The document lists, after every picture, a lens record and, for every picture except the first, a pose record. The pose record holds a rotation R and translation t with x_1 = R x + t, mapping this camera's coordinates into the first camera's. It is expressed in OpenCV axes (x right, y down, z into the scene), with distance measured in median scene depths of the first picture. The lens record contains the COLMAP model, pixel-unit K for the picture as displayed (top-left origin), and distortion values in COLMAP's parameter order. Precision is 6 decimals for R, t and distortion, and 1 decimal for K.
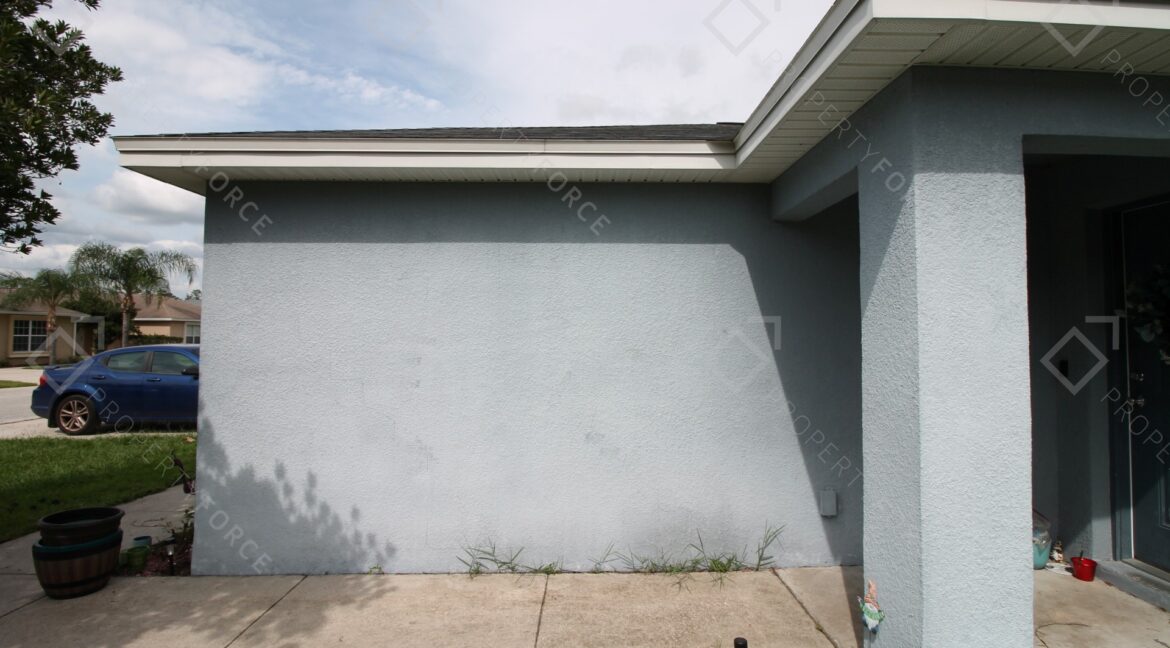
lens RADIAL K [[553.3, 0, 587.2], [0, 553.3, 324.1], [0, 0, 1]] dist [-0.002476, -0.008031]
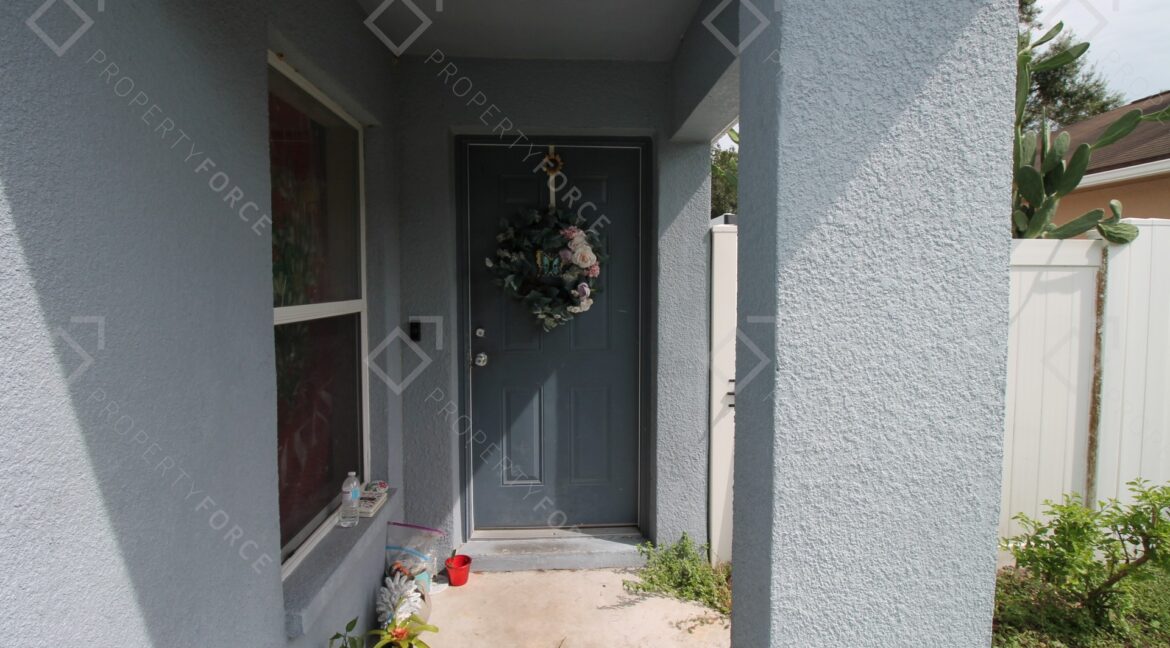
lens RADIAL K [[553.3, 0, 586.5], [0, 553.3, 316.3], [0, 0, 1]] dist [-0.002476, -0.008031]
pose [[-0.054594, -0.069190, 0.996109, 0.096101], [-0.017535, 0.997509, 0.068326, 0.002156], [-0.998355, -0.013737, -0.055671, 0.933167]]
